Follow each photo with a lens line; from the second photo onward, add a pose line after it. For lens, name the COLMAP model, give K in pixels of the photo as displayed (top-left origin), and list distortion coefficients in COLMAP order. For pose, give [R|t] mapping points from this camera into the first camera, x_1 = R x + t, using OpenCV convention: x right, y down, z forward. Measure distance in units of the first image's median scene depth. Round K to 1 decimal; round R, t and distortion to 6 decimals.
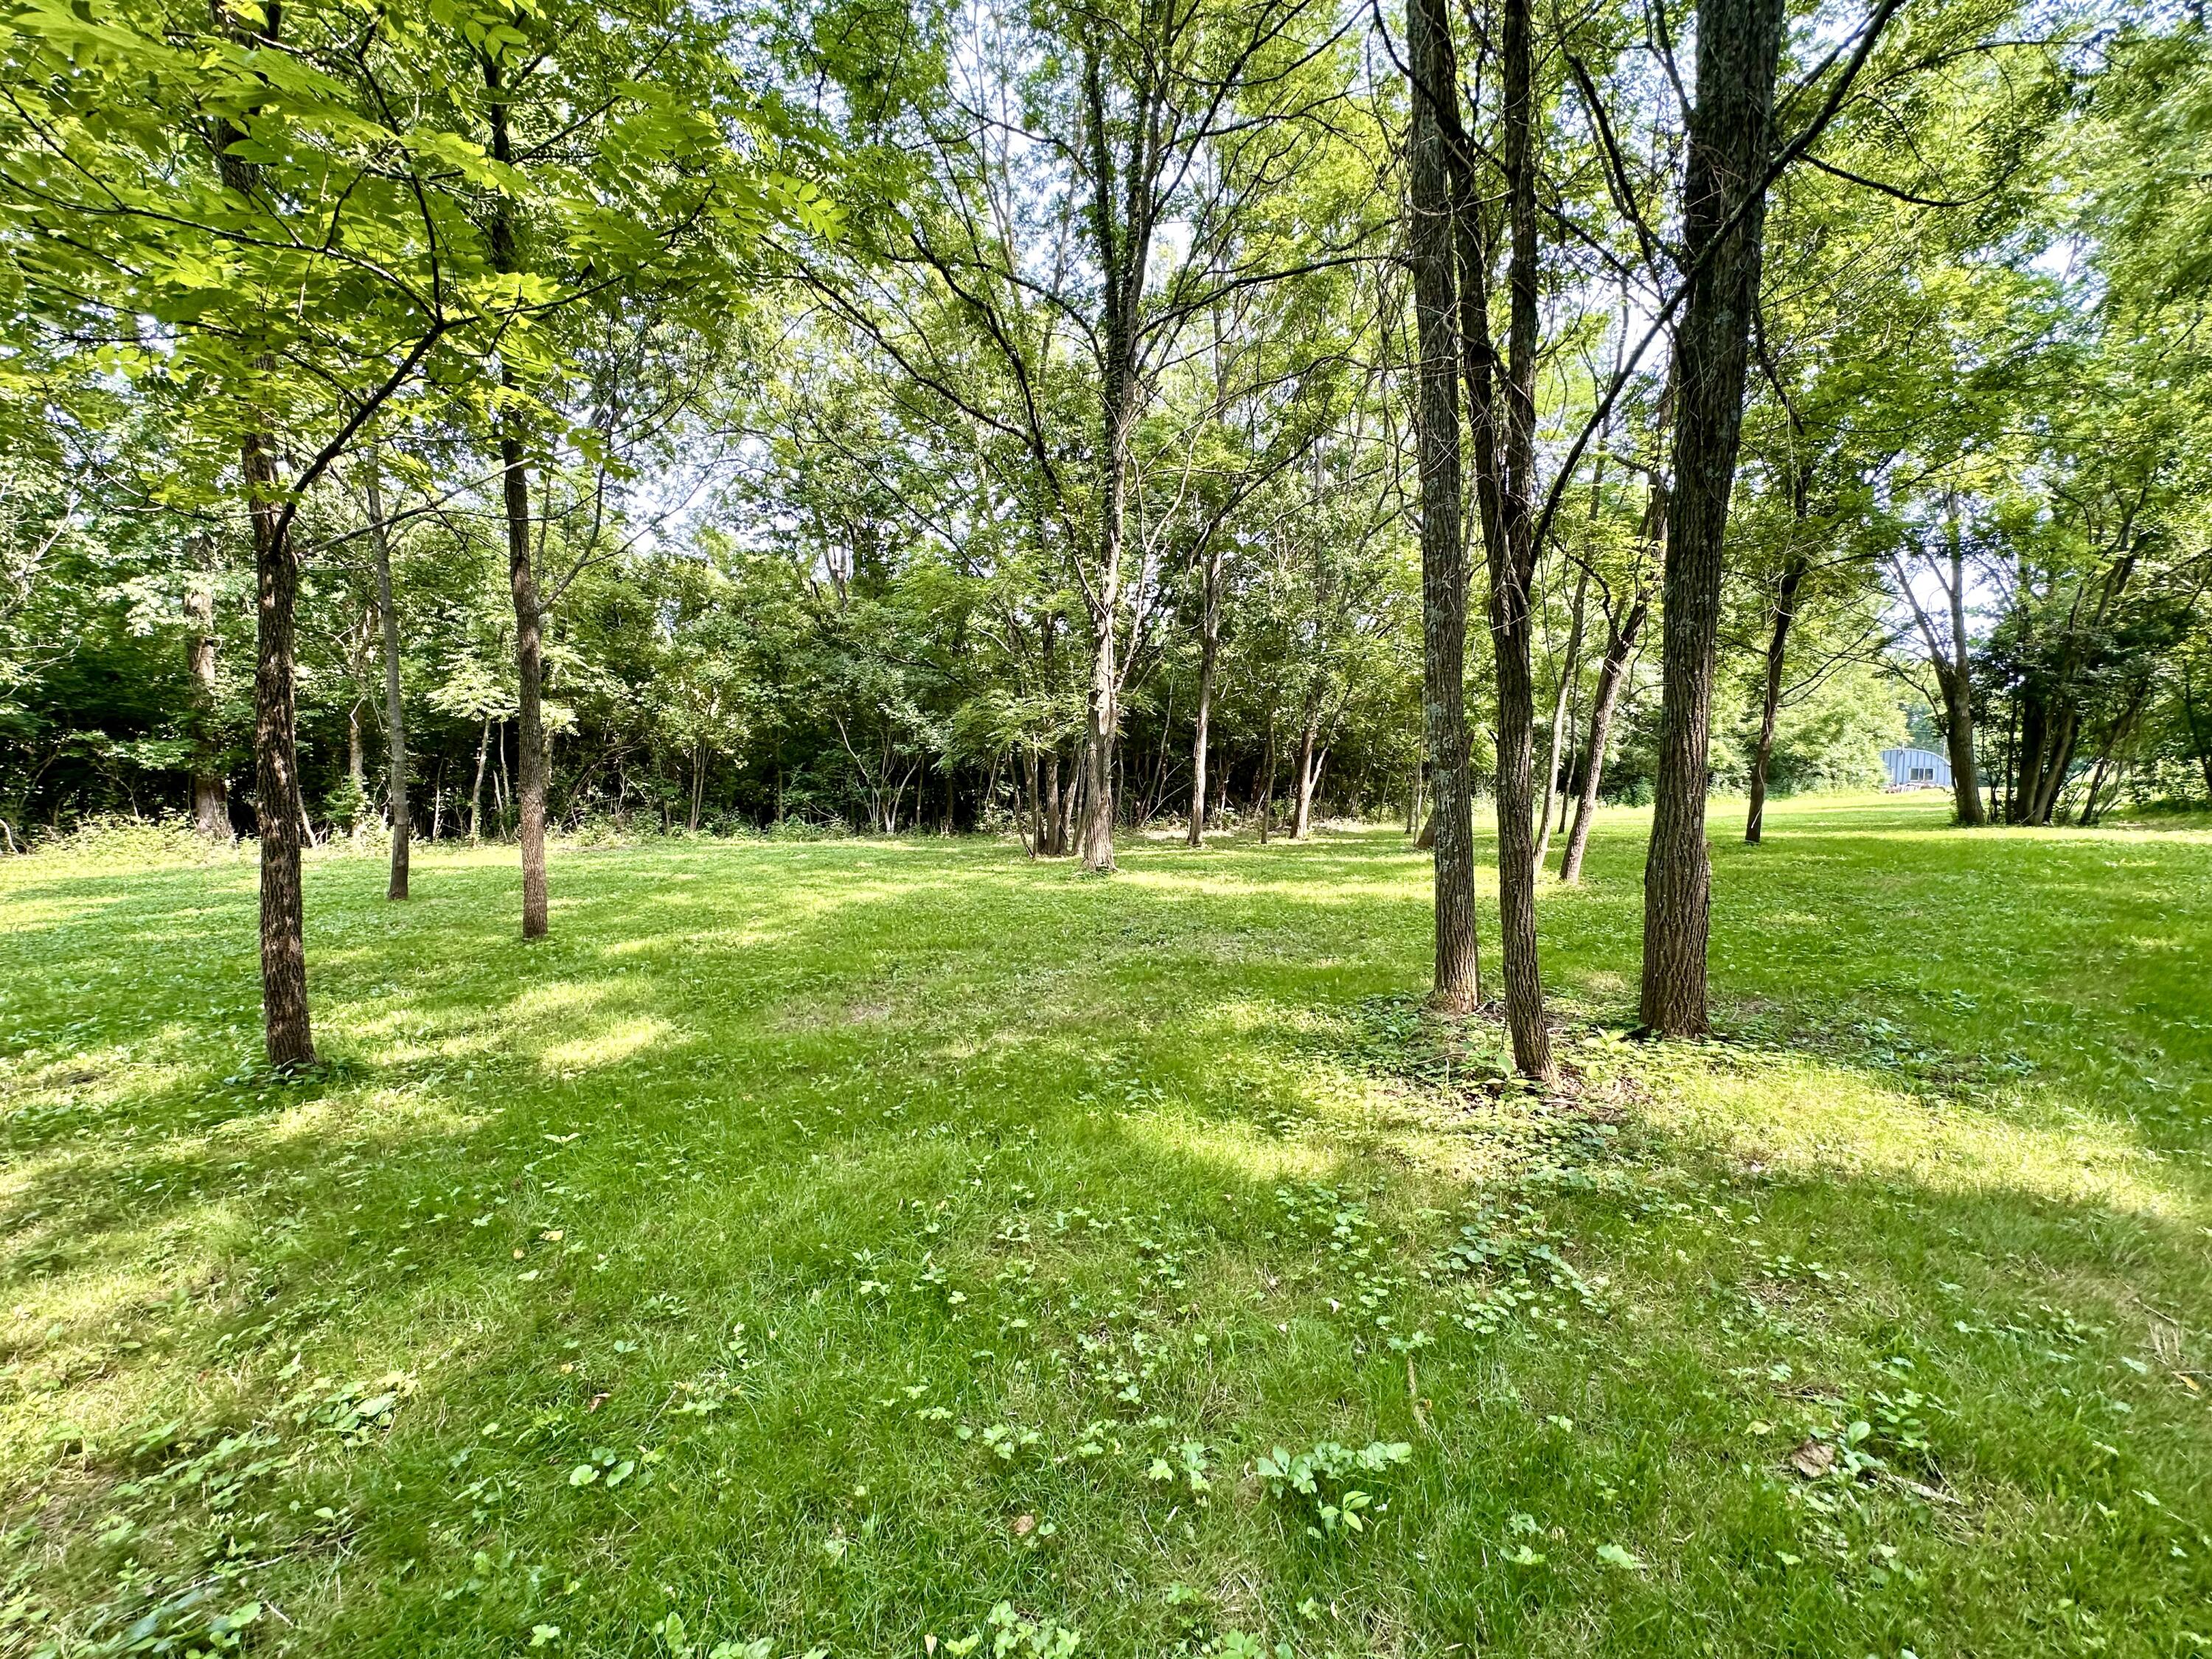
lens RADIAL K [[938.7, 0, 1065.7], [0, 938.7, 822.0], [0, 0, 1]] dist [-0.000991, 0.001075]
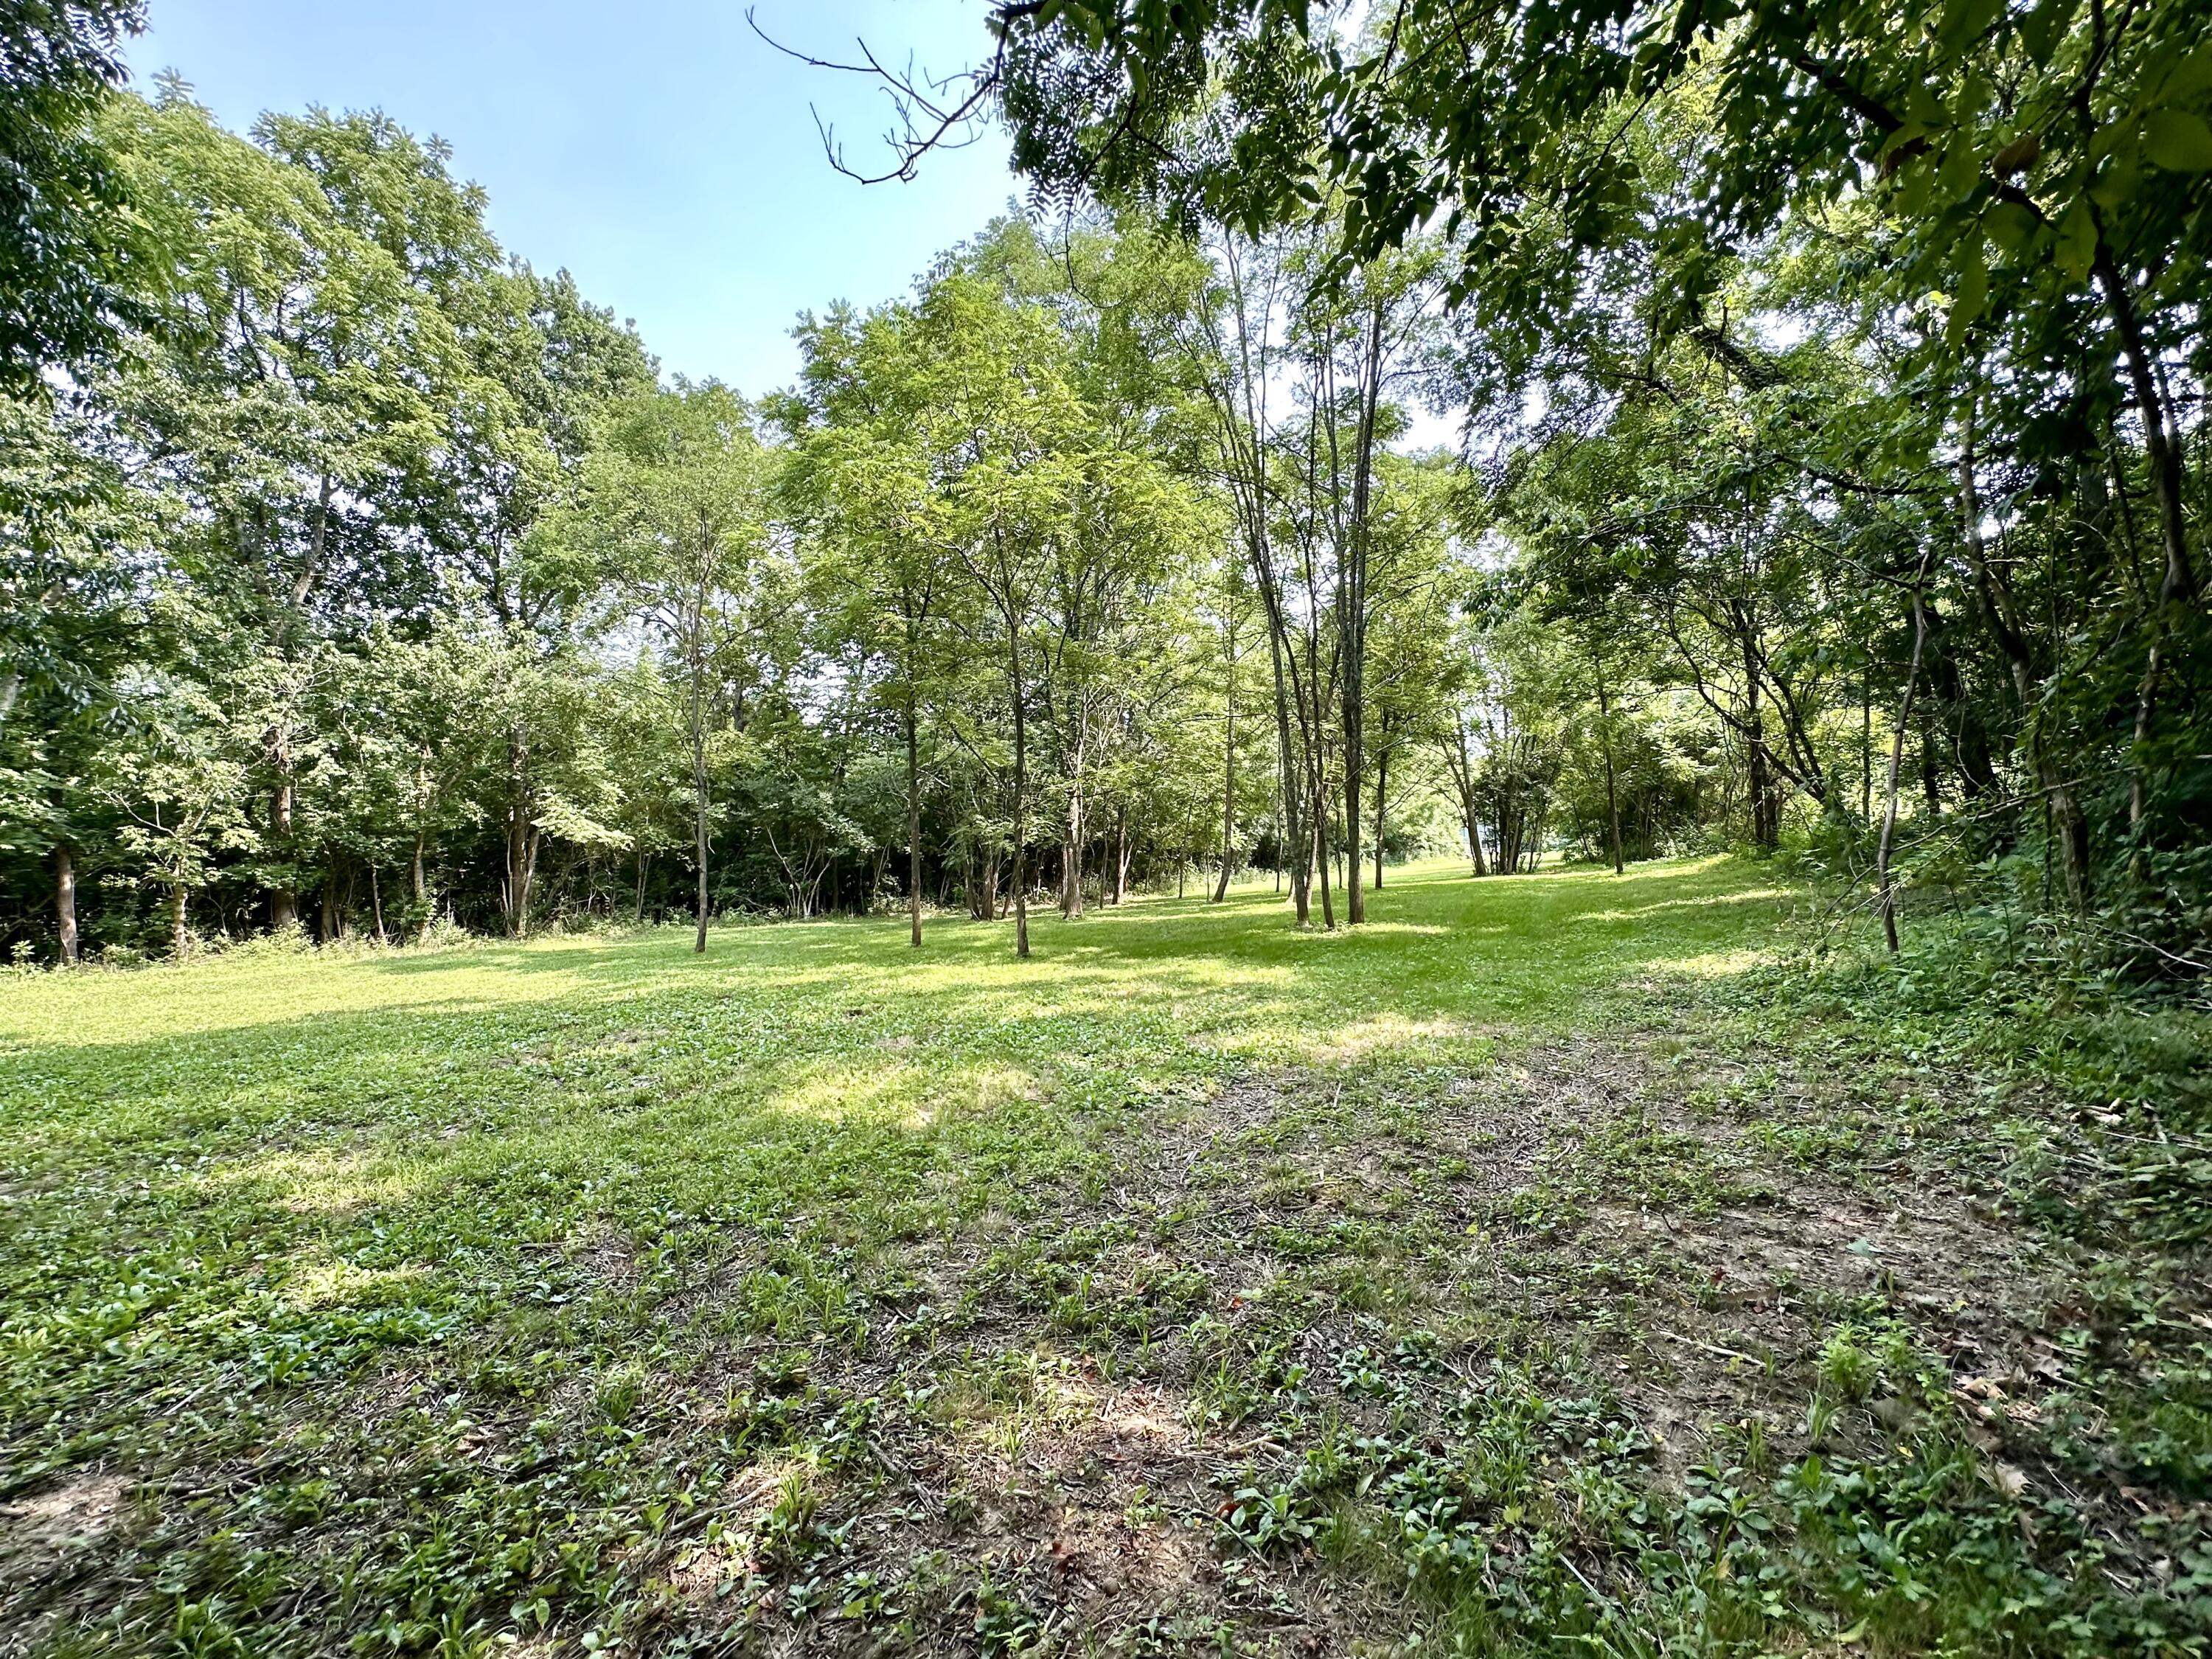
lens RADIAL K [[938.7, 0, 1107.1], [0, 938.7, 830.3], [0, 0, 1]] dist [-0.000991, 0.001075]
pose [[0.940388, -0.022470, 0.339362, -0.261201], [0.051001, 0.995849, -0.075390, 0.011525], [-0.336259, 0.088203, 0.937630, -0.372455]]
